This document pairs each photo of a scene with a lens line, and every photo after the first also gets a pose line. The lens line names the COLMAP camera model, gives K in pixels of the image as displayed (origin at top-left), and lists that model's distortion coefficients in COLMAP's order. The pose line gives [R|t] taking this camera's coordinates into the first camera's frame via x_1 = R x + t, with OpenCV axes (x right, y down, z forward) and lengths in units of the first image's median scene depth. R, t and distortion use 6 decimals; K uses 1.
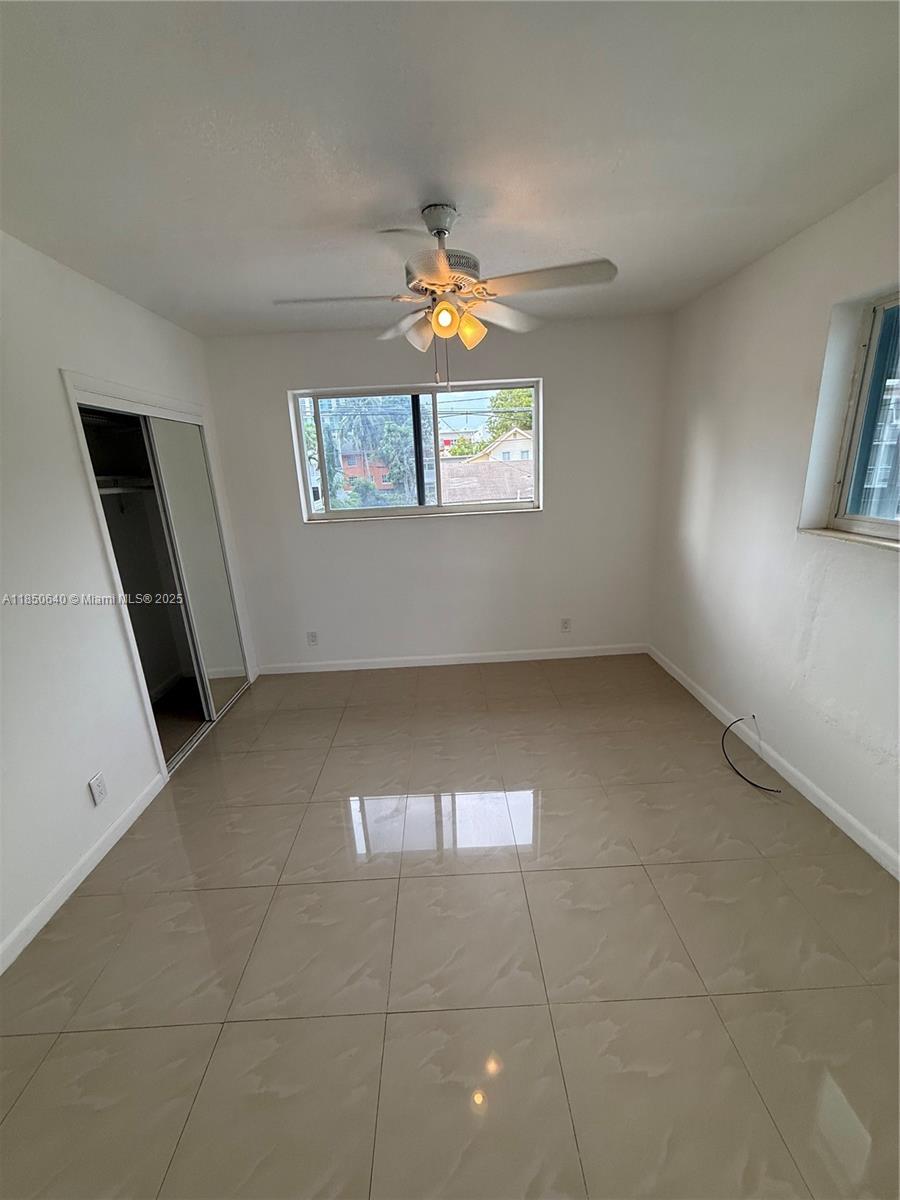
lens RADIAL K [[477.2, 0, 450.2], [0, 477.2, 602.1], [0, 0, 1]] dist [0.001205, -0.000019]
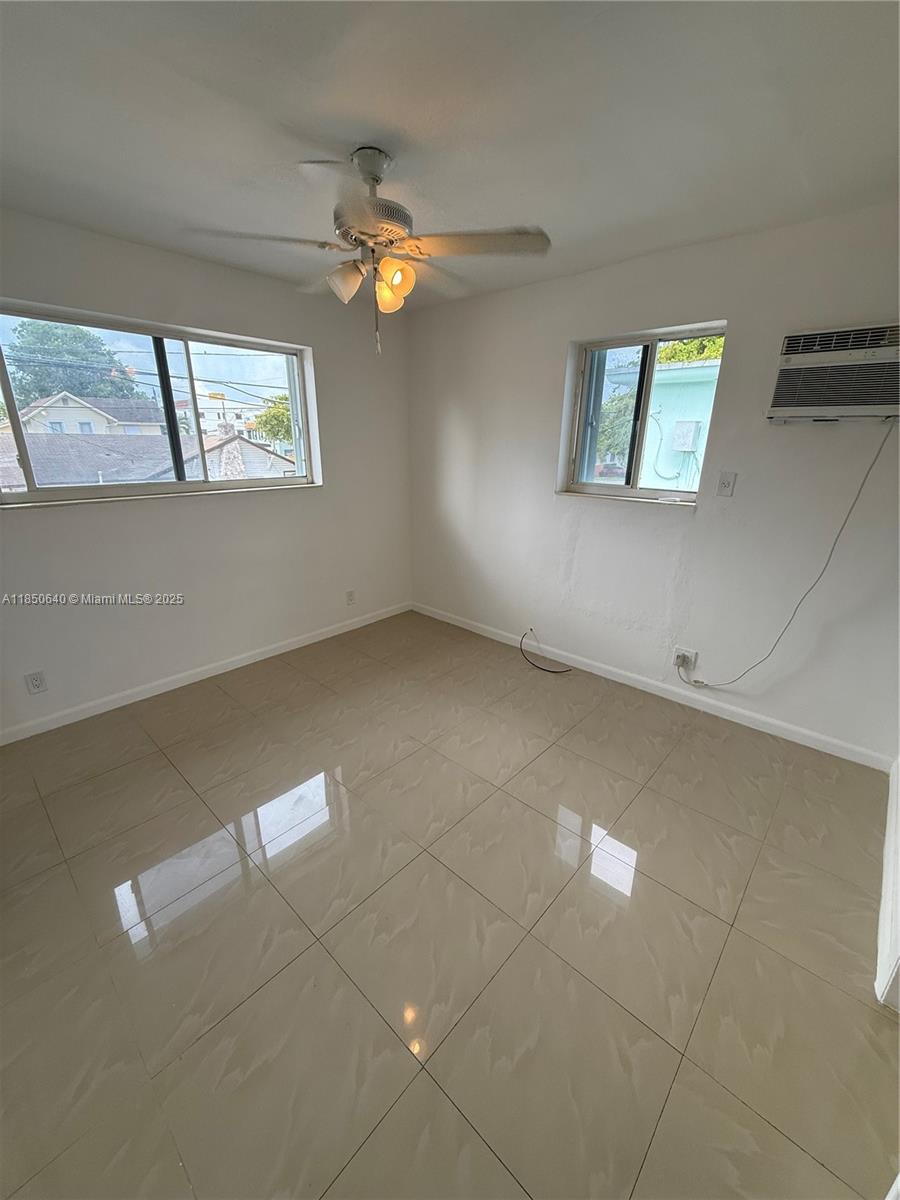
lens RADIAL K [[477.2, 0, 448.2], [0, 477.2, 601.2], [0, 0, 1]] dist [0.001205, -0.000019]
pose [[0.691840, -0.176688, 0.700100, -0.357781], [0.156492, 0.983244, 0.093500, -0.008023], [-0.704889, 0.044873, 0.707897, 0.127513]]
